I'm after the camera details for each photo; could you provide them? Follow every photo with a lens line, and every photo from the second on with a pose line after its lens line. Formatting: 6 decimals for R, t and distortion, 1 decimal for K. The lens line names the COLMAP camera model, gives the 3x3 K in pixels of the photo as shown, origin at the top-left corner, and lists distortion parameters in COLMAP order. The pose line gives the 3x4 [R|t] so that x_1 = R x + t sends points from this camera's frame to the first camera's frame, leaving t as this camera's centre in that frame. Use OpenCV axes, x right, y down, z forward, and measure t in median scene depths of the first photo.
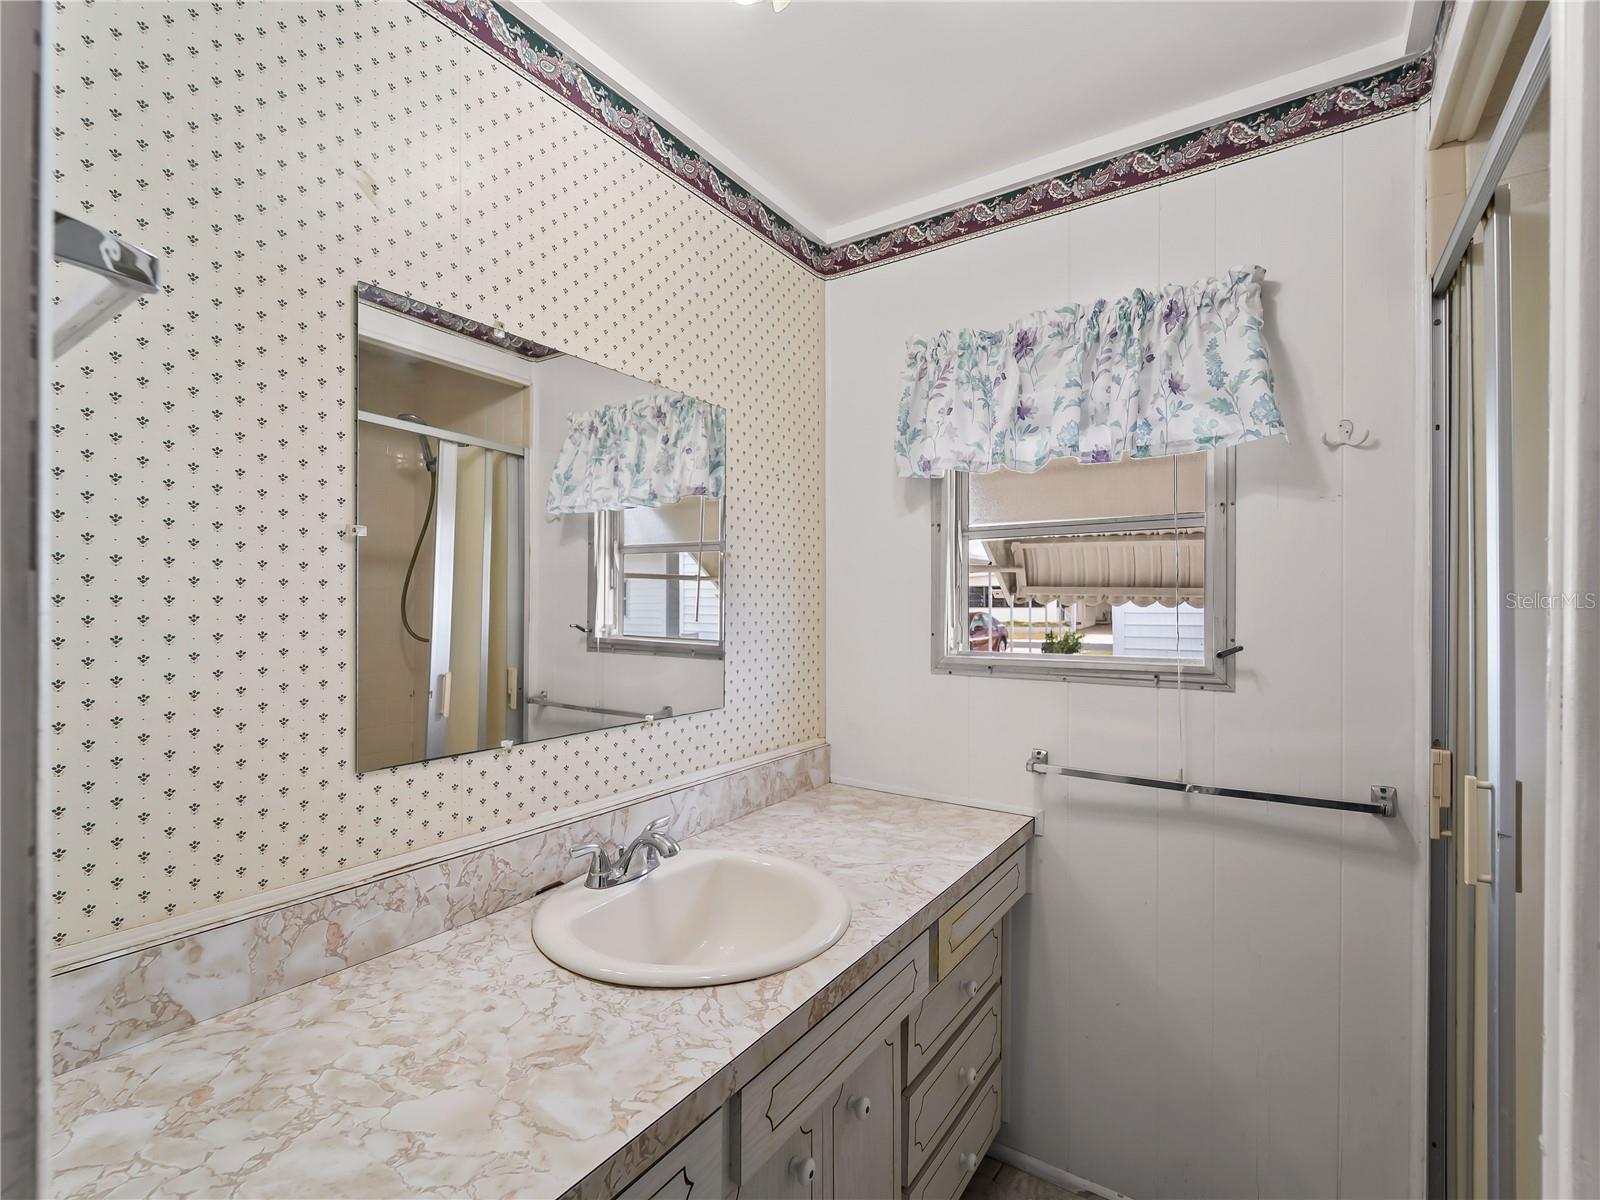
lens RADIAL K [[734.4, 0, 808.7], [0, 734.4, 610.9], [0, 0, 1]] dist [0.000935, -0.003805]
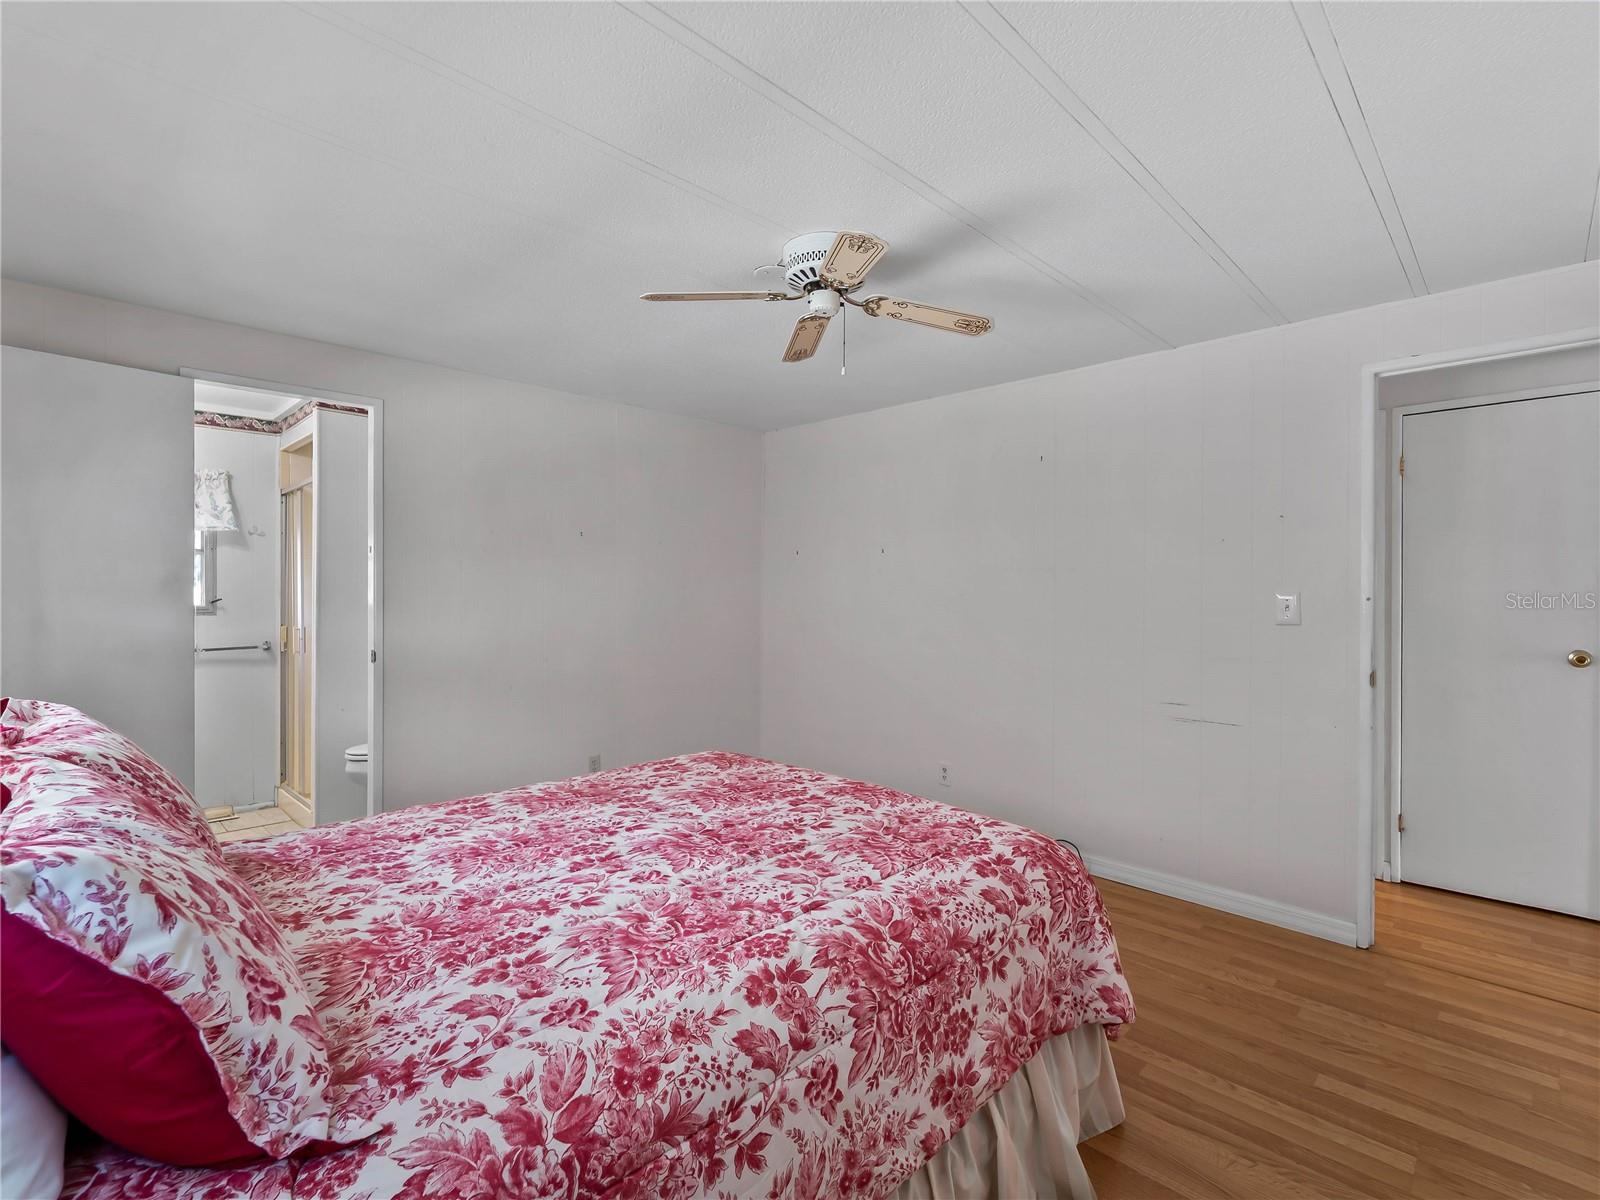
lens RADIAL K [[734.4, 0, 805.9], [0, 734.4, 596.2], [0, 0, 1]] dist [0.000935, -0.003805]
pose [[0.170886, -0.000172, 0.985291, -1.835736], [0.000651, 1.000000, 0.000062, 0.038795], [-0.985291, 0.000631, 0.170887, -1.741681]]
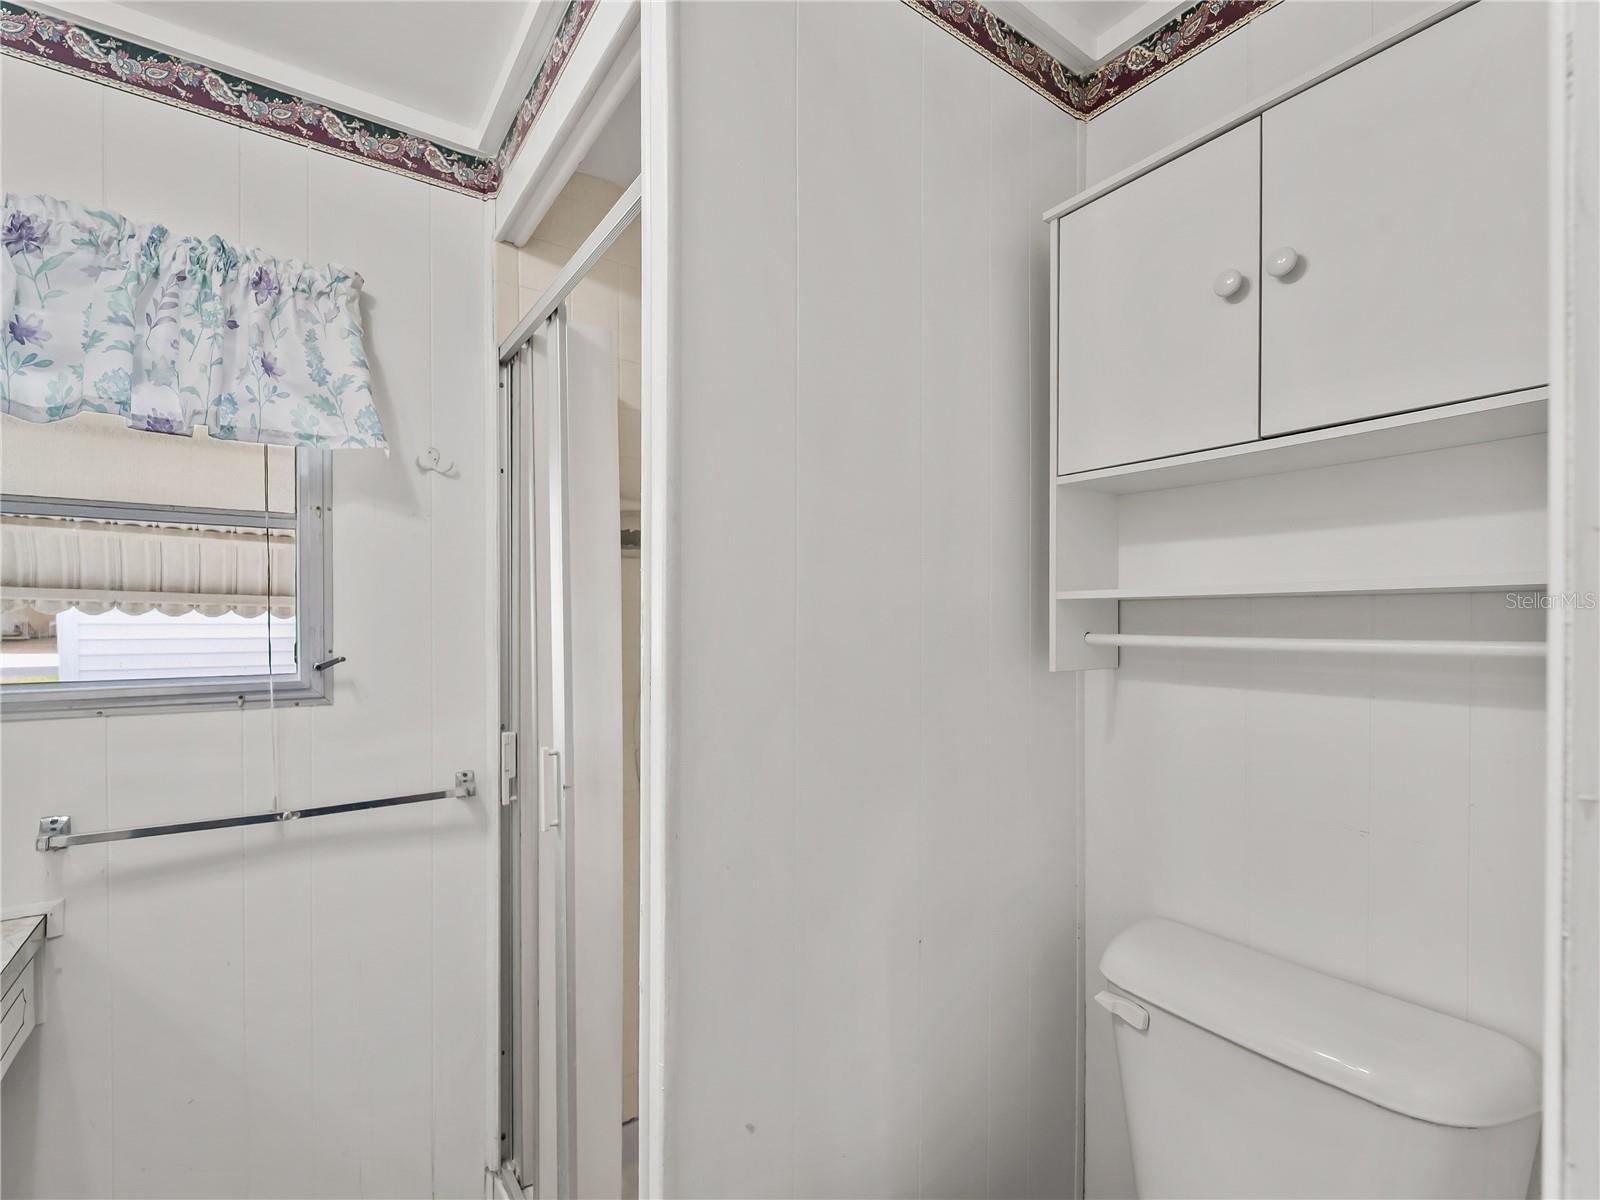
lens RADIAL K [[734.4, 0, 814.2], [0, 734.4, 625.9], [0, 0, 1]] dist [0.000935, -0.003805]
pose [[0.341872, -0.010992, 0.939682, -0.109185], [0.003105, 0.999939, 0.010567, -0.001375], [-0.939741, -0.000694, 0.341885, 0.075862]]
